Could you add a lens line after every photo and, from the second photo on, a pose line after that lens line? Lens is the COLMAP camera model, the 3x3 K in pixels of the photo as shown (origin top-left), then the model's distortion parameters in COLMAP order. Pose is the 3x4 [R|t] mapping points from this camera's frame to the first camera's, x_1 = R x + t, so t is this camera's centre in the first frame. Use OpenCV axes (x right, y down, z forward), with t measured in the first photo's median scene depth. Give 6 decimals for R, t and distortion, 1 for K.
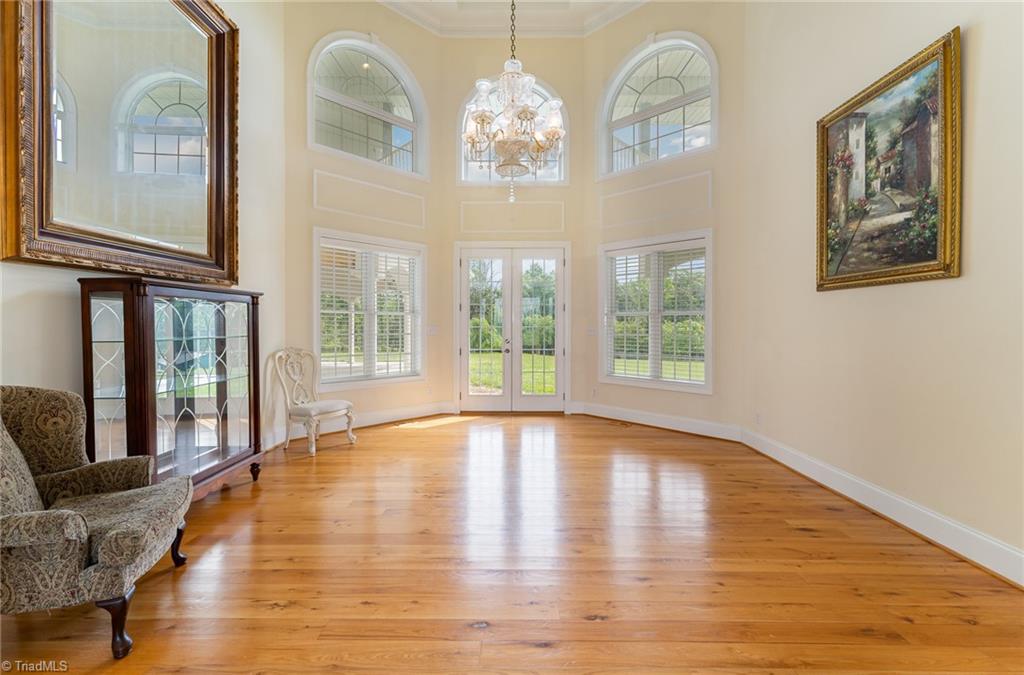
lens RADIAL K [[450.1, 0, 508.9], [0, 450.1, 333.0], [0, 0, 1]] dist [0.001205, 0.000106]
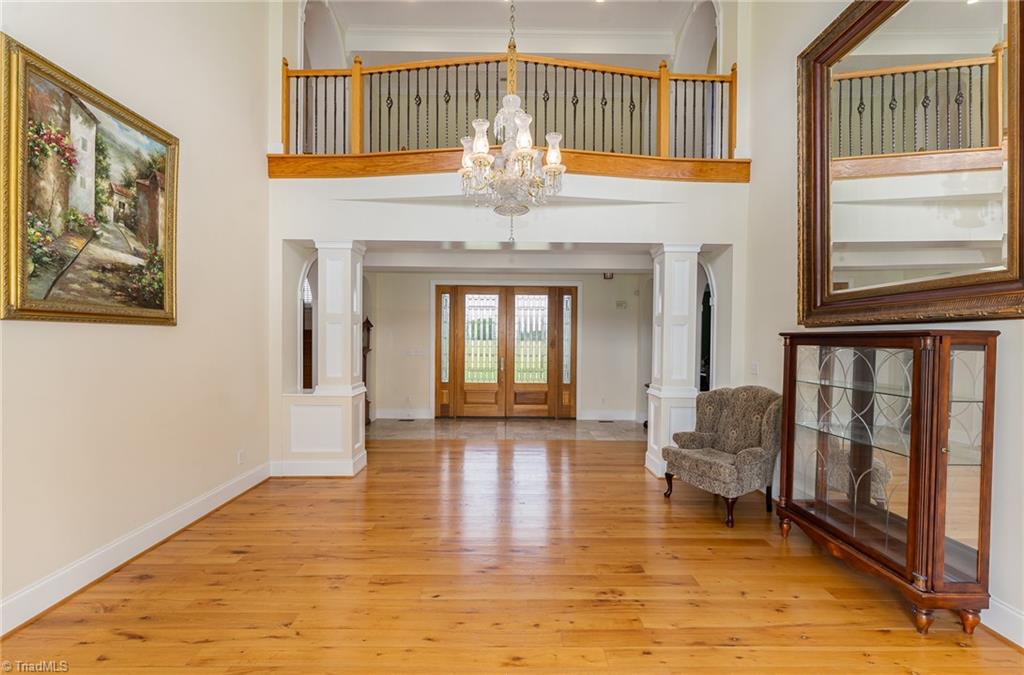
lens RADIAL K [[450.1, 0, 512.4], [0, 450.1, 339.2], [0, 0, 1]] dist [0.001205, 0.000106]
pose [[-0.999678, -0.010692, -0.023019, 0.025617], [-0.011195, 0.999699, 0.021826, -0.102501], [0.022779, 0.022077, -0.999497, 1.916642]]
